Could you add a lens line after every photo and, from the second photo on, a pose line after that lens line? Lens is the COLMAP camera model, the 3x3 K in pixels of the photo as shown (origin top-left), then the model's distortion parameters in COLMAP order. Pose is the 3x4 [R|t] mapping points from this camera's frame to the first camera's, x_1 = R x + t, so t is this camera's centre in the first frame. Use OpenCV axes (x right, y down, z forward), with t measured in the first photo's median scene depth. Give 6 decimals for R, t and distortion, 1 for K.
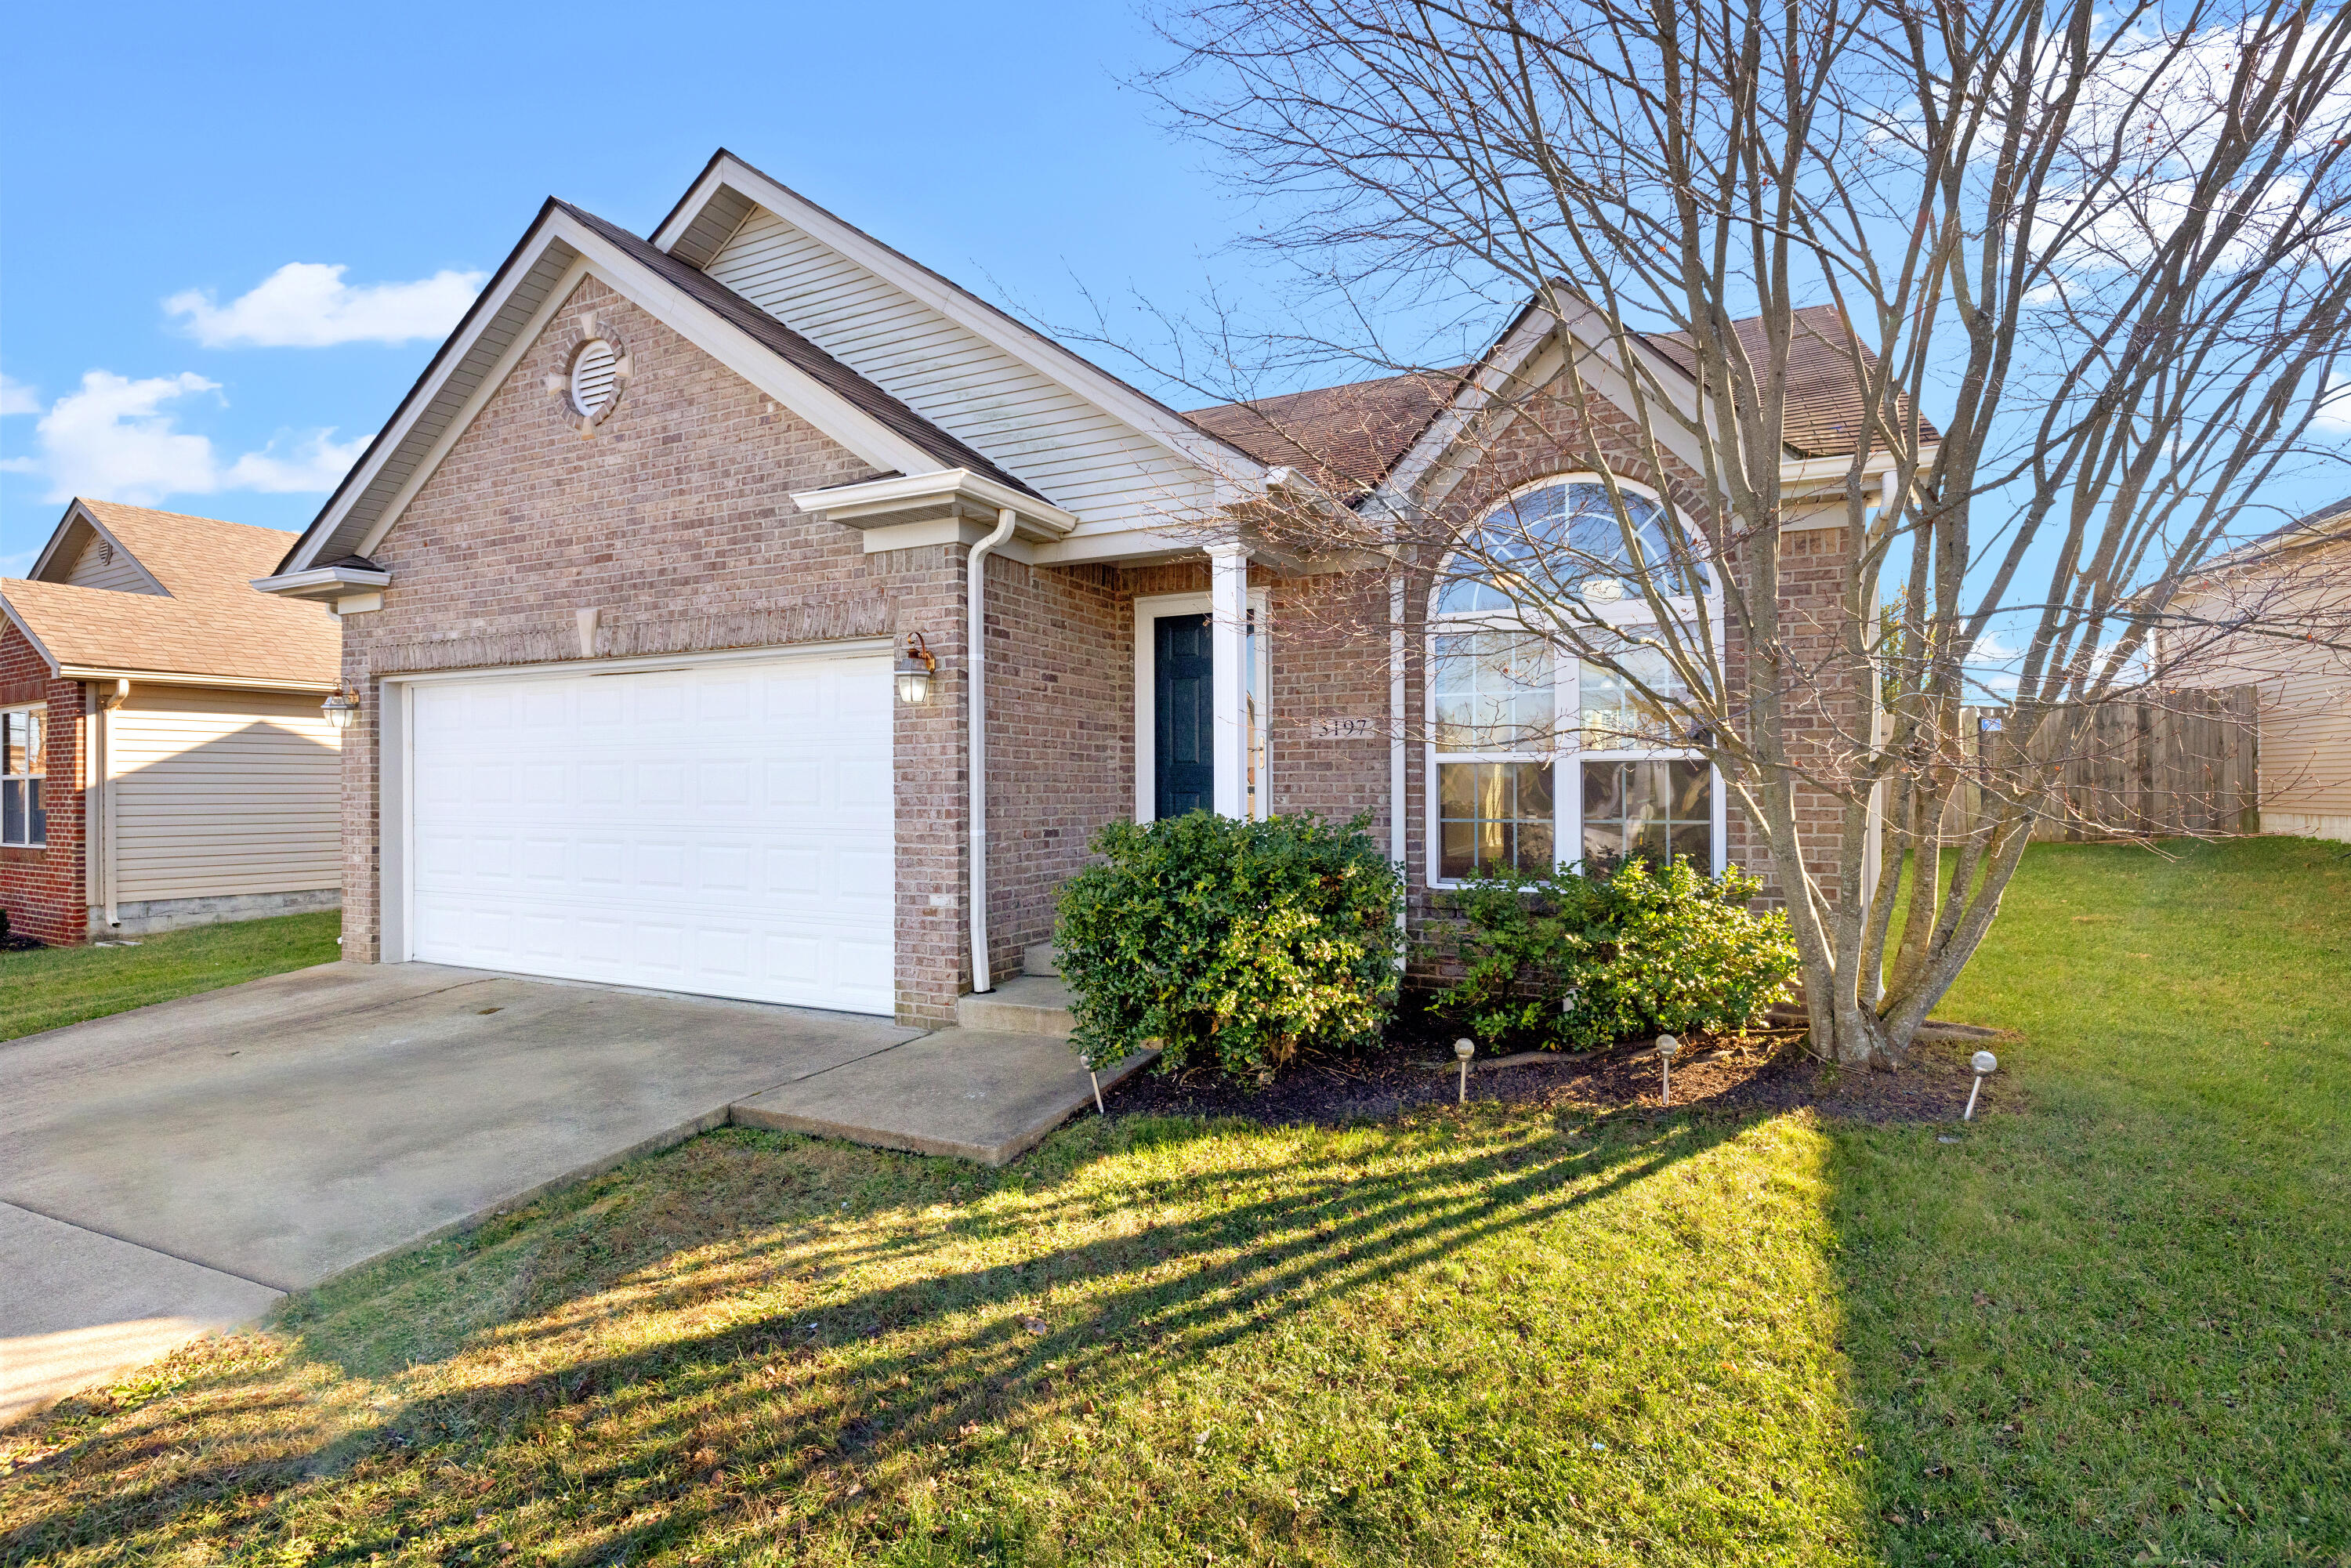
lens RADIAL K [[1242.1, 0, 1180.0], [0, 1242.1, 789.0], [0, 0, 1]] dist [-0.001667, -0.000037]
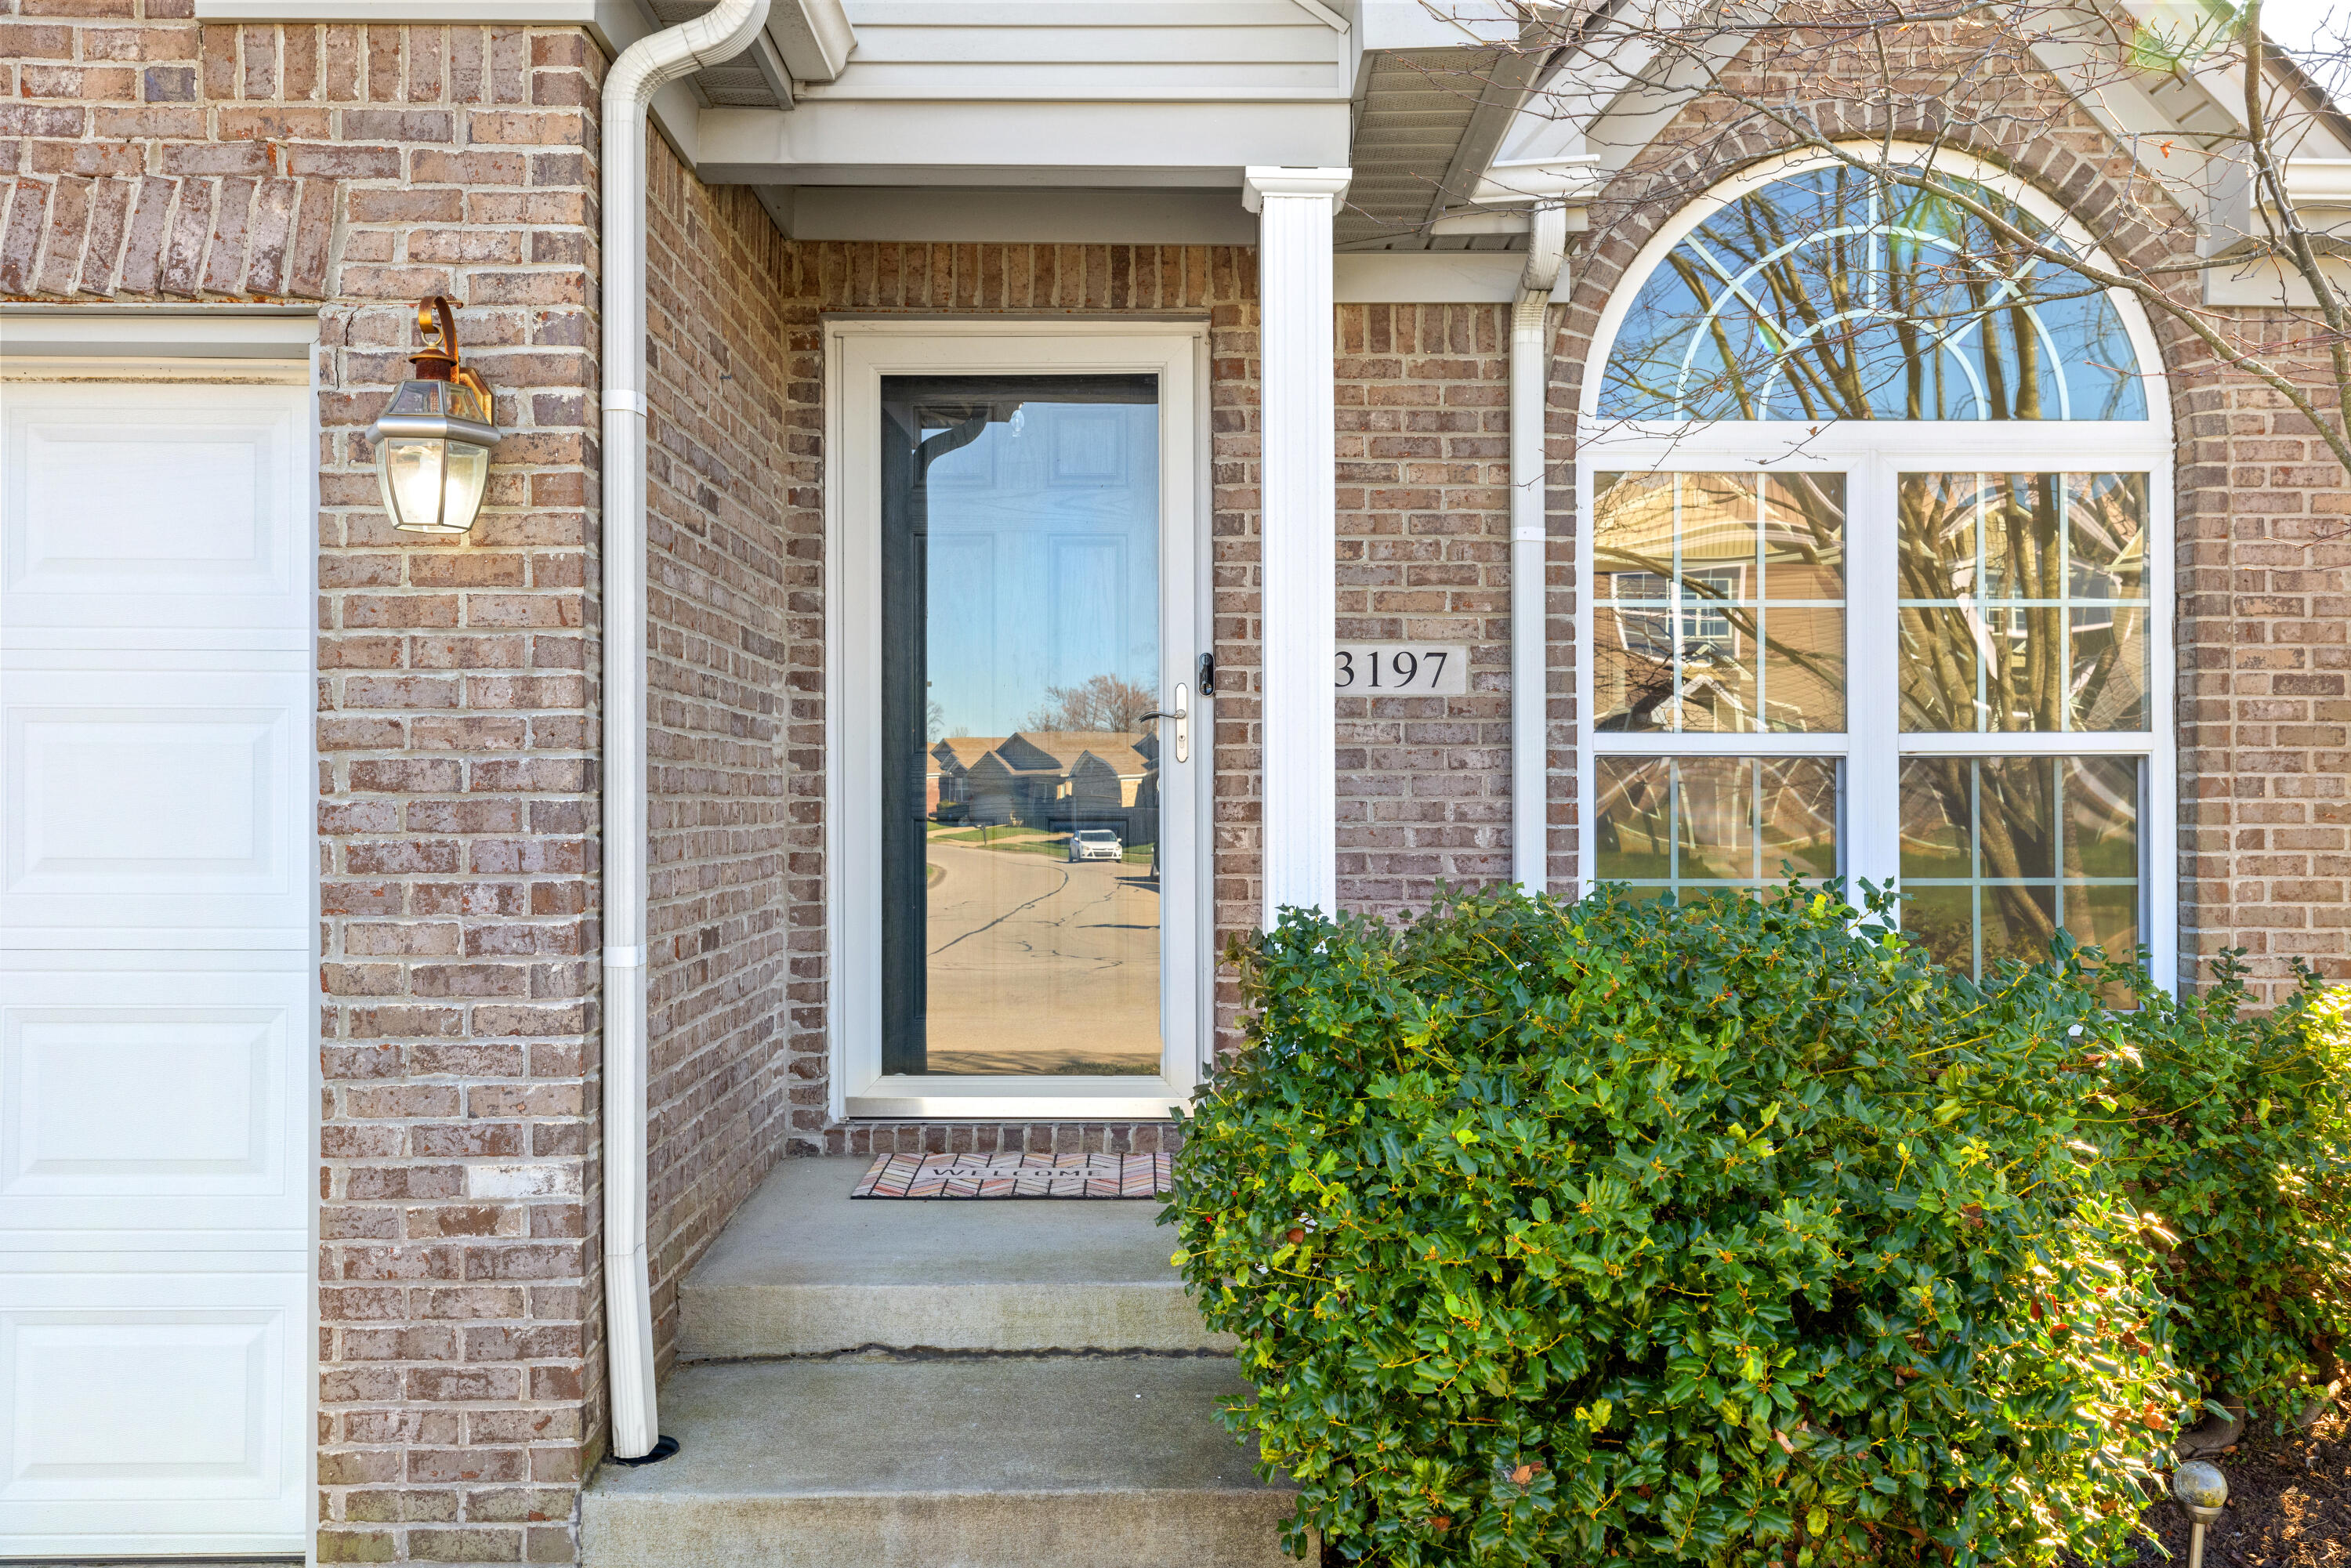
lens RADIAL K [[1940.0, 0, 1174.5], [0, 1940.0, 784.6], [0, 0, 1]] dist [0.012320, 0.001483]
pose [[0.877887, 0.005432, 0.478837, -0.275338], [-0.002834, 0.999977, -0.006149, -0.005640], [-0.478860, 0.004041, 0.877882, 0.490295]]
